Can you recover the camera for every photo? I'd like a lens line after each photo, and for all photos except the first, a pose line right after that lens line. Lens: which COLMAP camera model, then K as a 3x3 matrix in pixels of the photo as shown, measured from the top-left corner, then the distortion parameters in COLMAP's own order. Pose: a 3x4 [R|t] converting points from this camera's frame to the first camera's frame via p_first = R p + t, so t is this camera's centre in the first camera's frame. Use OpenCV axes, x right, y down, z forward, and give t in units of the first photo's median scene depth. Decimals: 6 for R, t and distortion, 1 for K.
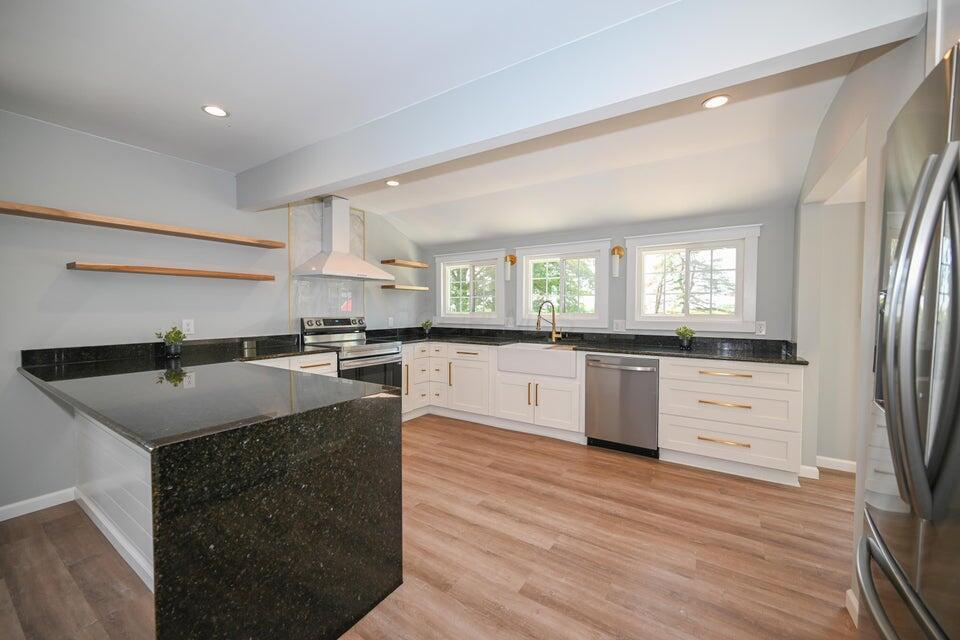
lens RADIAL K [[376.5, 0, 477.3], [0, 376.5, 319.8], [0, 0, 1]] dist [-0.000251, -0.000142]
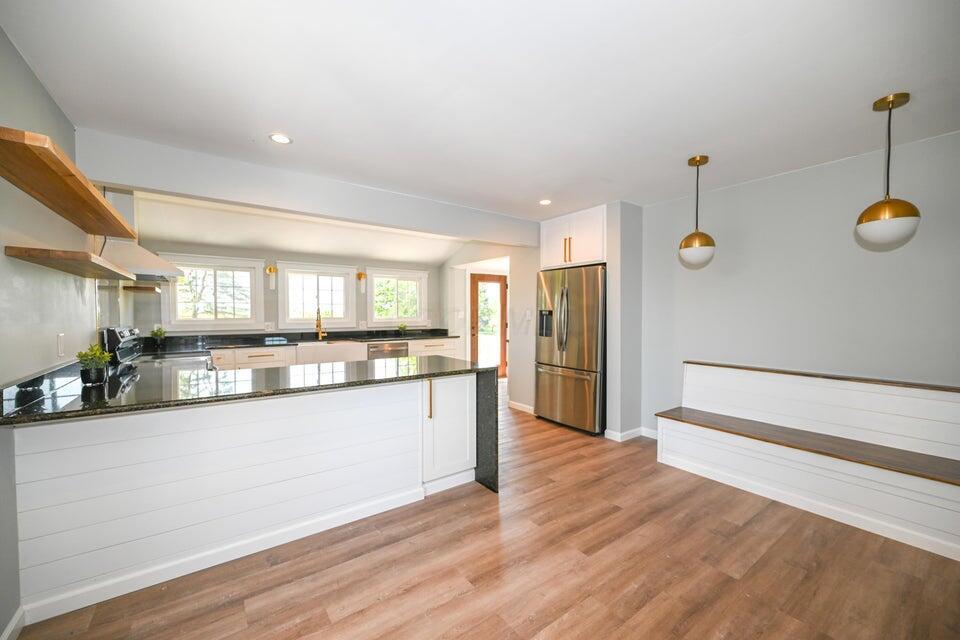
lens RADIAL K [[376.5, 0, 477.3], [0, 376.5, 319.8], [0, 0, 1]] dist [-0.000251, -0.000142]
pose [[0.349031, -0.019195, 0.936915, -0.984903], [0.028294, 0.999550, 0.009938, -0.009257], [-0.936684, 0.023040, 0.349417, 0.047272]]
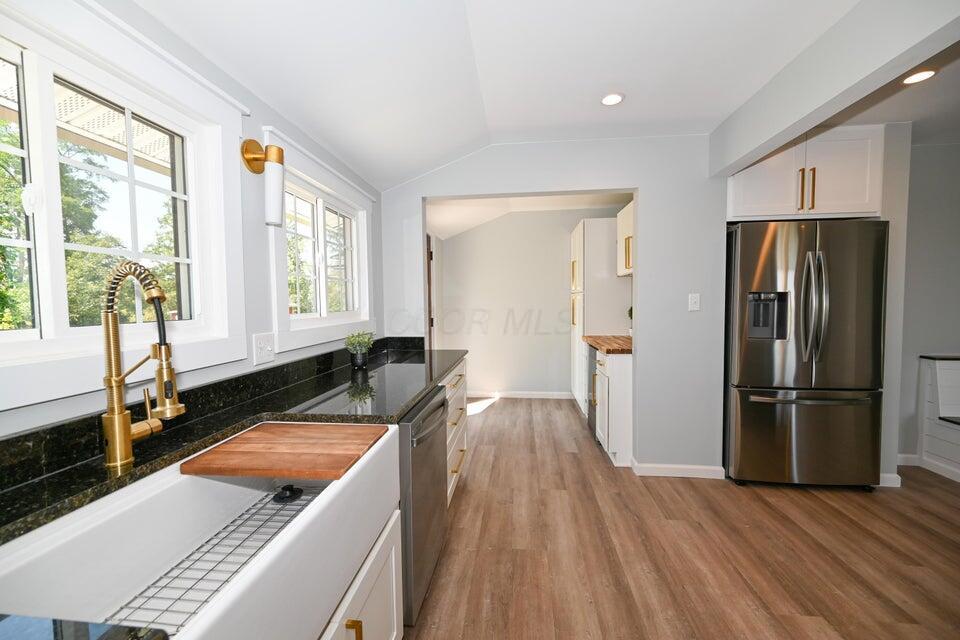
lens RADIAL K [[369.5, 0, 484.3], [0, 369.5, 320.3], [0, 0, 1]] dist [-0.002342, -0.000007]
pose [[-0.461472, -0.038406, 0.886323, -0.074248], [0.035209, 0.997483, 0.061554, -0.031084], [-0.886456, 0.059612, -0.458958, 1.088541]]
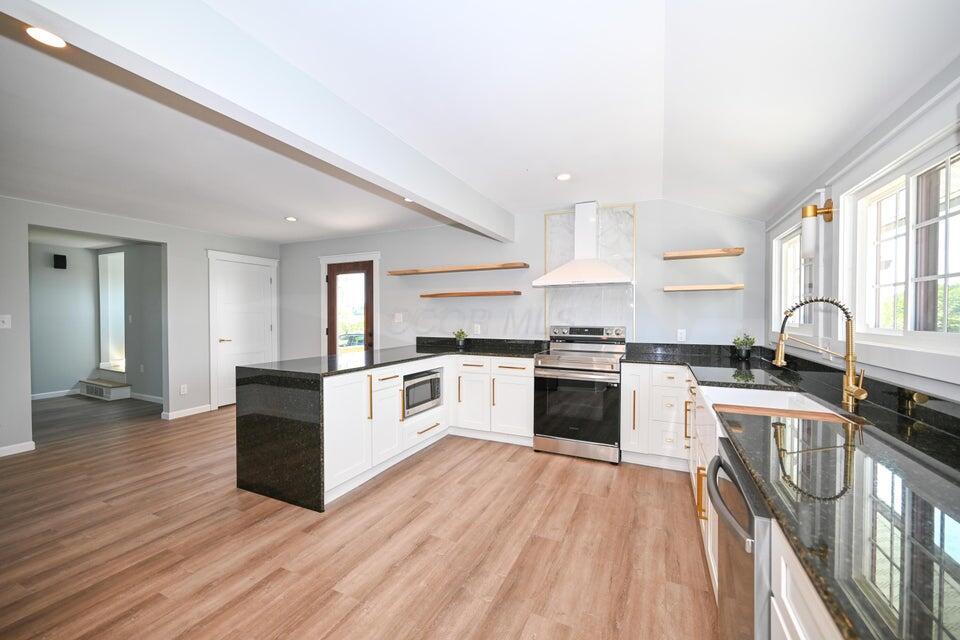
lens RADIAL K [[377.5, 0, 478.8], [0, 377.5, 320.8], [0, 0, 1]] dist [0.000899, -0.000133]
pose [[0.133136, 0.009032, -0.991057, 0.639170], [-0.026164, 0.999642, 0.005596, -0.021978], [0.990752, 0.025185, 0.133325, 0.690484]]
